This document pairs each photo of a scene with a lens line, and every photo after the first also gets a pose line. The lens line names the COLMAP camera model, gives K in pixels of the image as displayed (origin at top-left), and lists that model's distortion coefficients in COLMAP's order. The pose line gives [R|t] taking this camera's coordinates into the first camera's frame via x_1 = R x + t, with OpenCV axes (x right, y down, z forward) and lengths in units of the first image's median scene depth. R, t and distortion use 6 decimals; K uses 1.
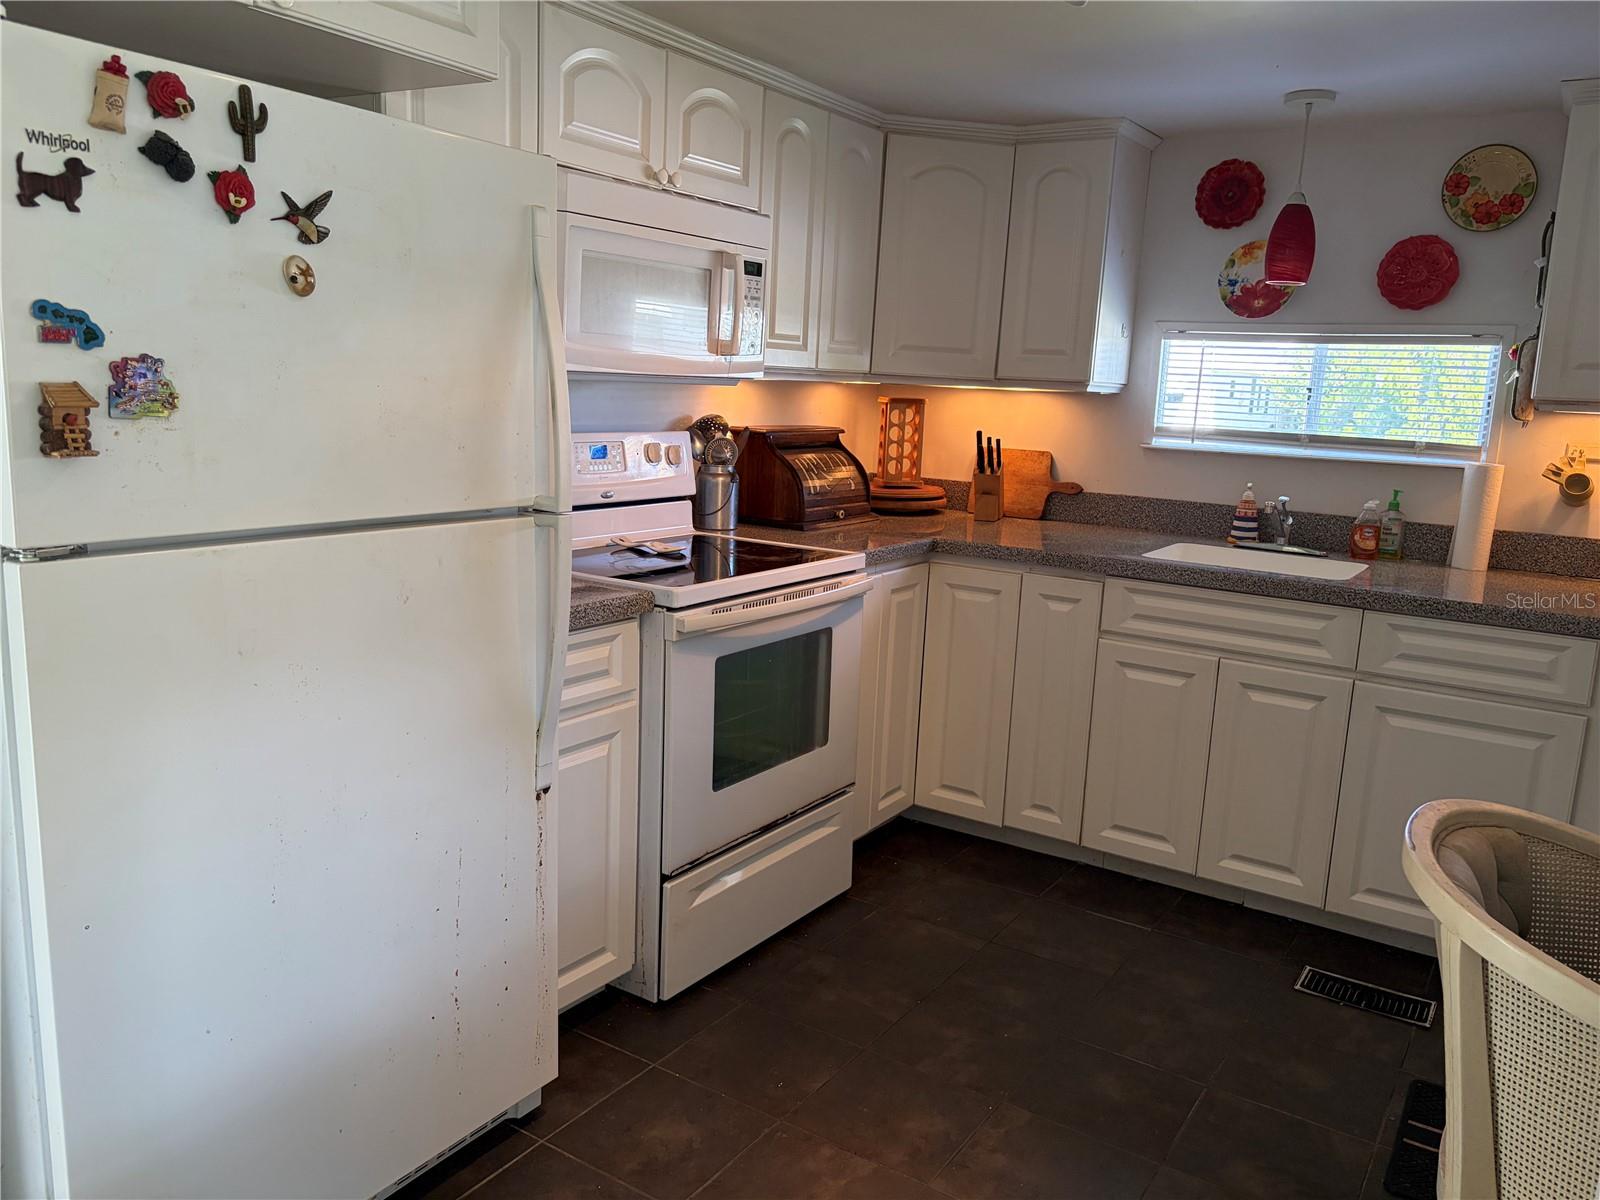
lens RADIAL K [[1211.9, 0, 798.9], [0, 1211.9, 610.5], [0, 0, 1]] dist [0.078227, -0.099613]
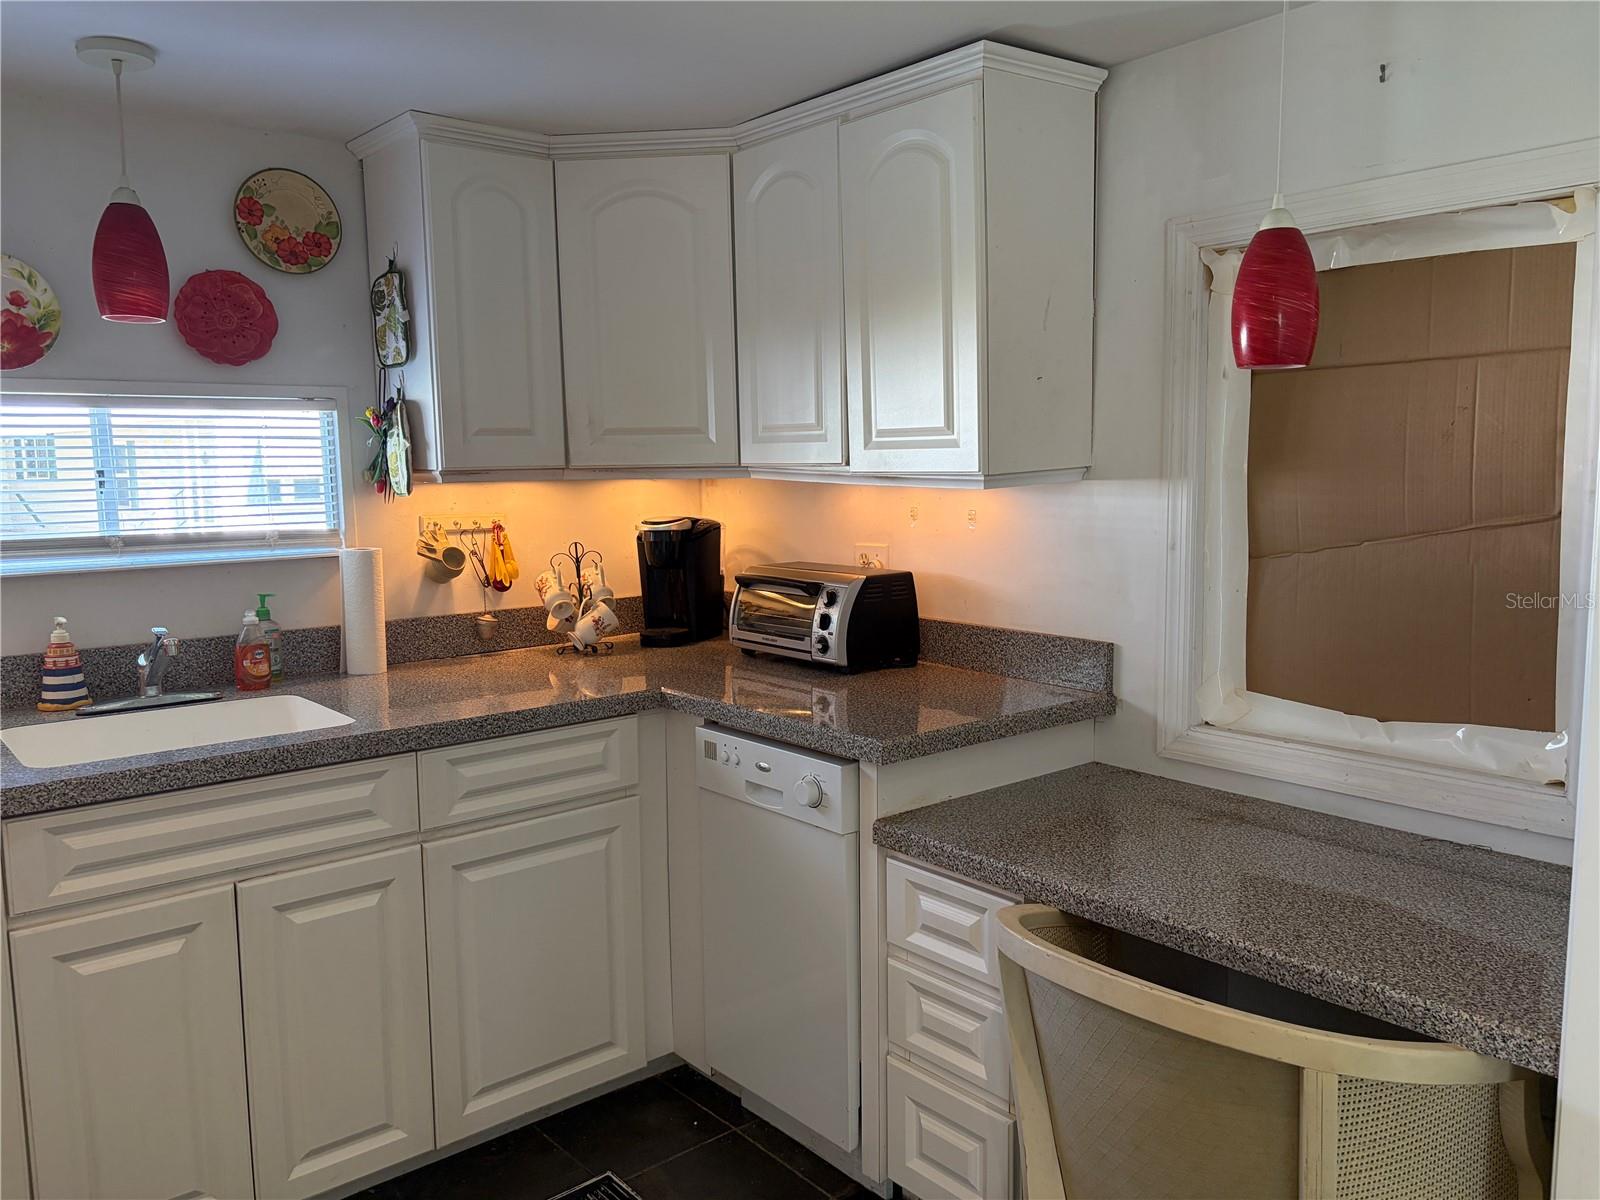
lens RADIAL K [[1192.6, 0, 826.0], [0, 1192.6, 605.6], [0, 0, 1]] dist [0.003913, -0.011836]
pose [[0.266552, -0.159518, 0.950528, -0.141416], [0.207743, 0.972537, 0.104956, -0.099641], [-0.941166, 0.169489, 0.292370, 0.460495]]
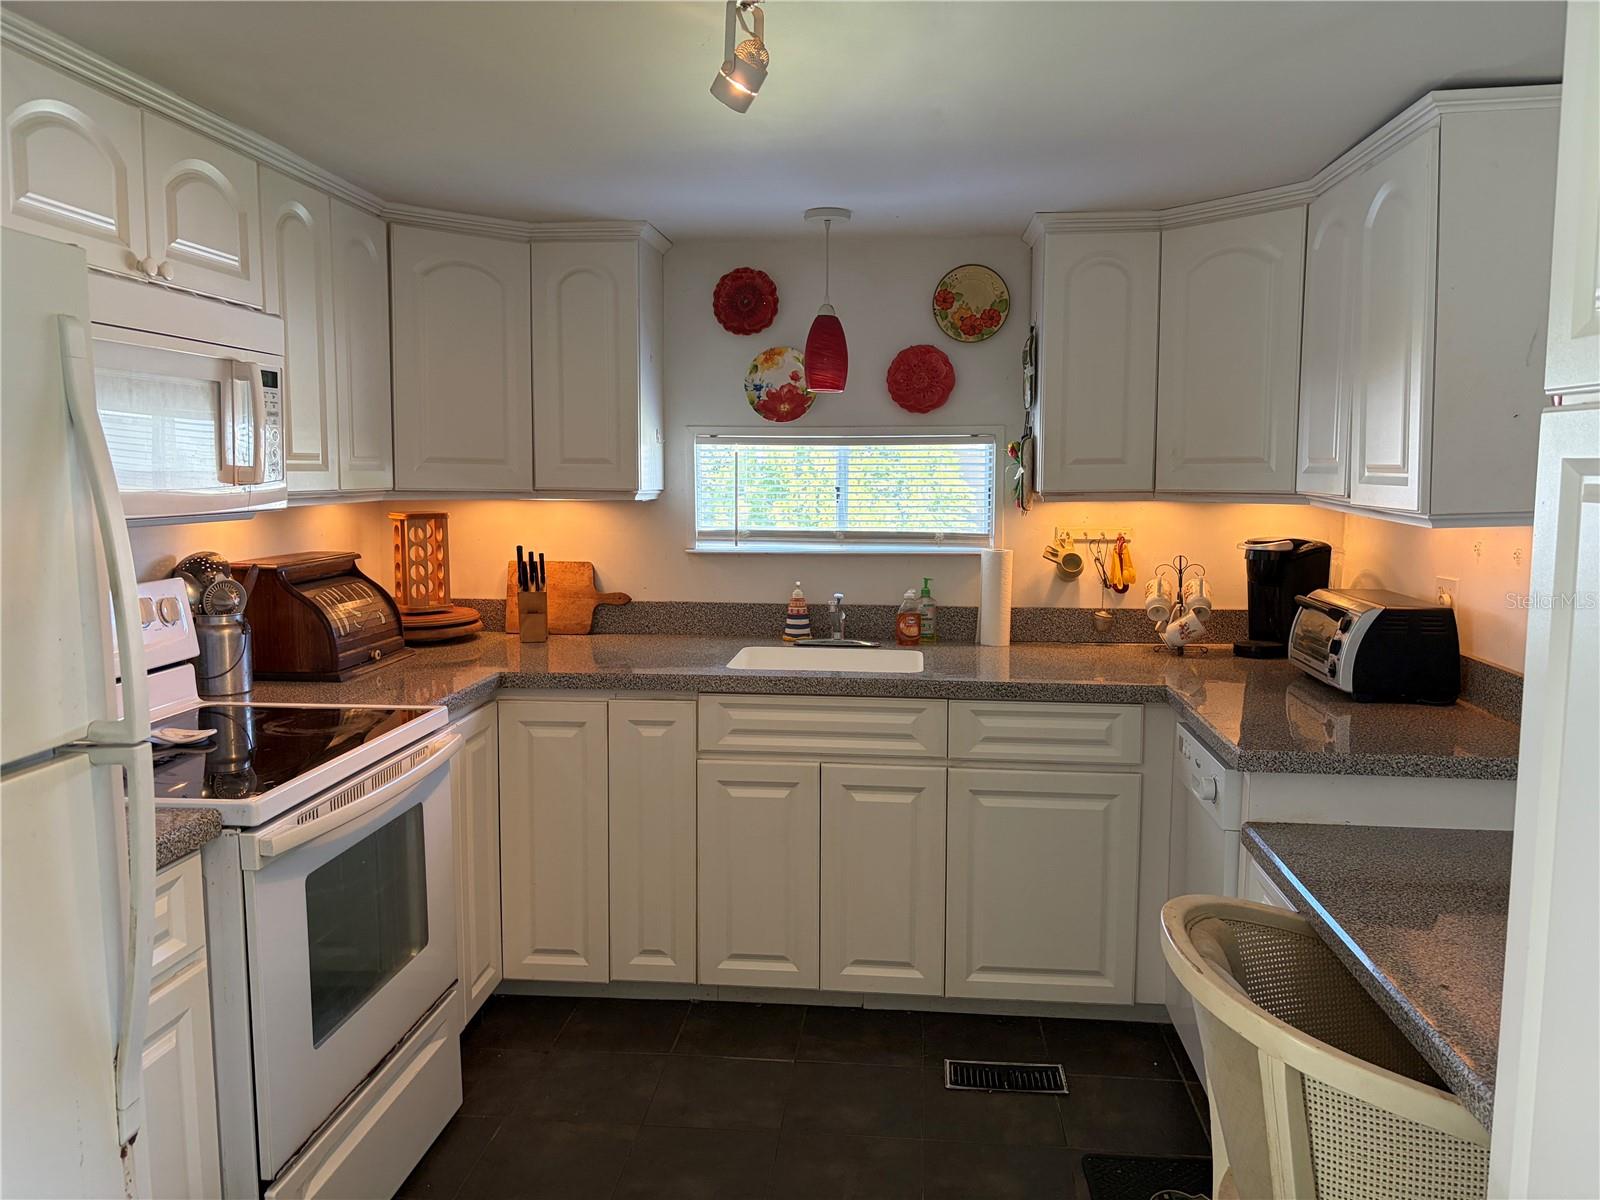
lens RADIAL K [[1211.9, 0, 798.9], [0, 1211.9, 610.5], [0, 0, 1]] dist [0.078227, -0.099613]
pose [[0.884166, -0.094958, 0.457421, -0.102722], [0.124206, 0.991666, -0.034218, -0.049376], [-0.450360, 0.087068, 0.888592, 0.114607]]
